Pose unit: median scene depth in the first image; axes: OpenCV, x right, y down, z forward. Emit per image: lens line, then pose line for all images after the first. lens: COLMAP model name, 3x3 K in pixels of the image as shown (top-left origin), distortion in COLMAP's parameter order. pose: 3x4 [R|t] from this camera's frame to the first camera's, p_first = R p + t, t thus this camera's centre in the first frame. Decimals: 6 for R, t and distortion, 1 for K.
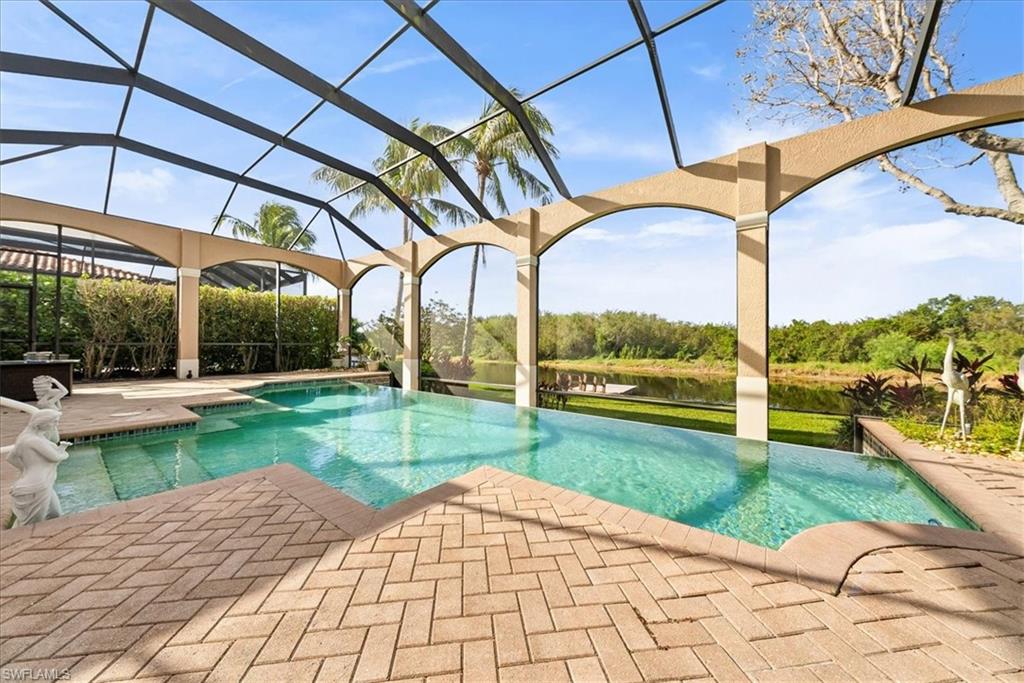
lens RADIAL K [[346.5, 0, 512.0], [0, 346.5, 341.5], [0, 0, 1]] dist [-0.001050, -0.000120]
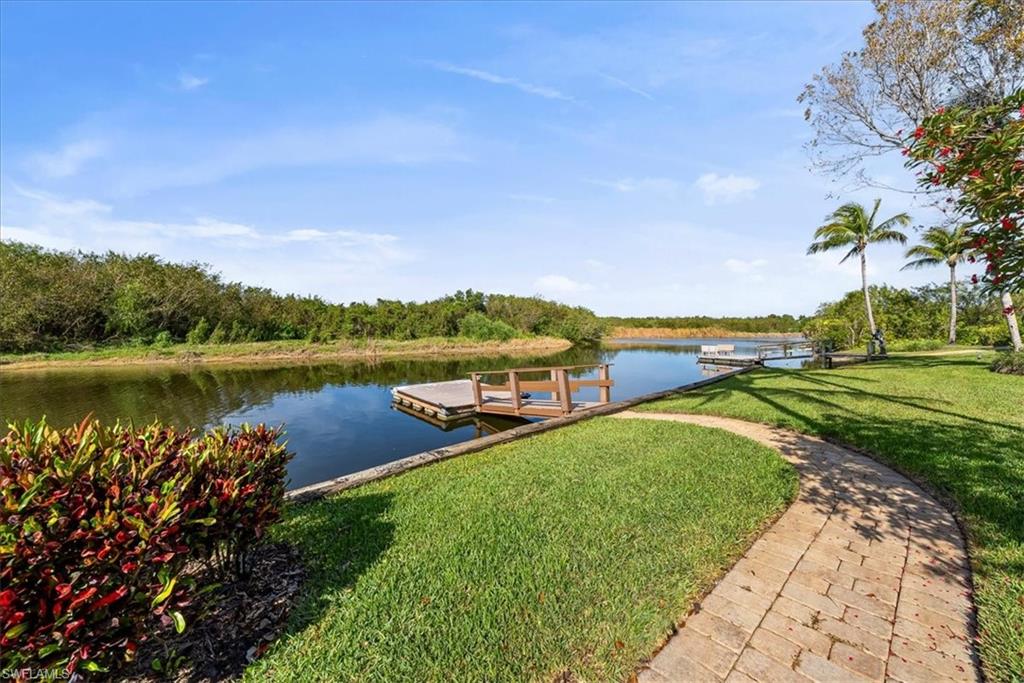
lens RADIAL K [[346.5, 0, 512.0], [0, 346.5, 341.5], [0, 0, 1]] dist [-0.001050, -0.000120]
pose [[0.260282, -0.039948, 0.964706, -0.112188], [-0.008681, 0.999007, 0.043711, 0.020401], [-0.965494, -0.019752, 0.259677, 0.438158]]
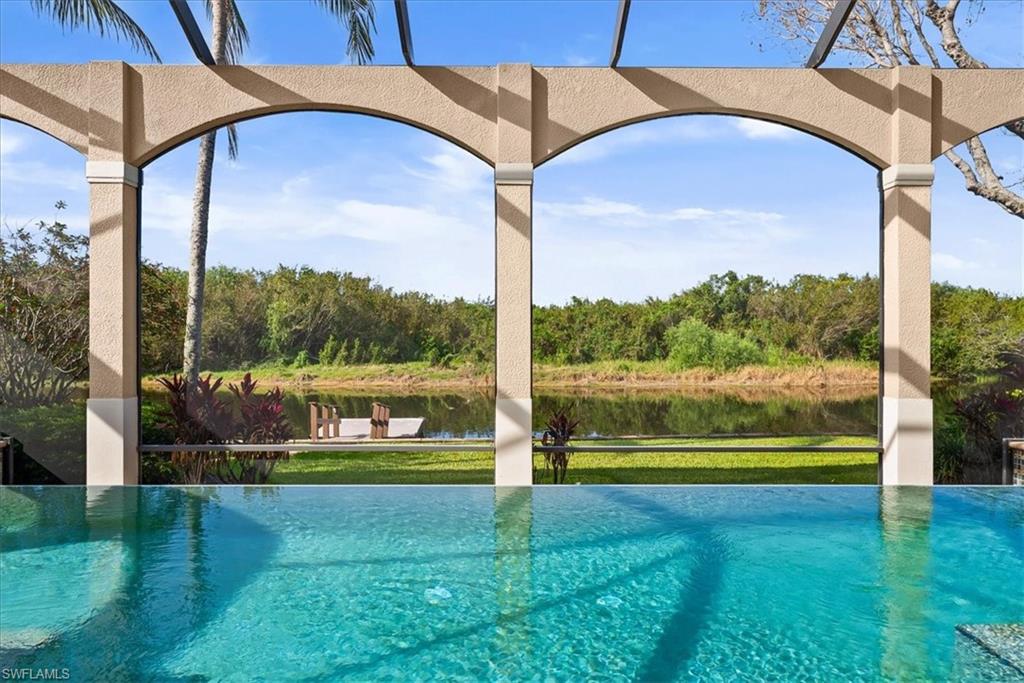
lens RADIAL K [[691.6, 0, 512.0], [0, 691.6, 341.5], [0, 0, 1]] dist [0.000934, 0.001155]
pose [[0.788530, -0.012784, 0.614864, -0.103858], [0.000653, 0.999801, 0.019950, -0.005384], [-0.614996, -0.015330, 0.788381, 0.050629]]
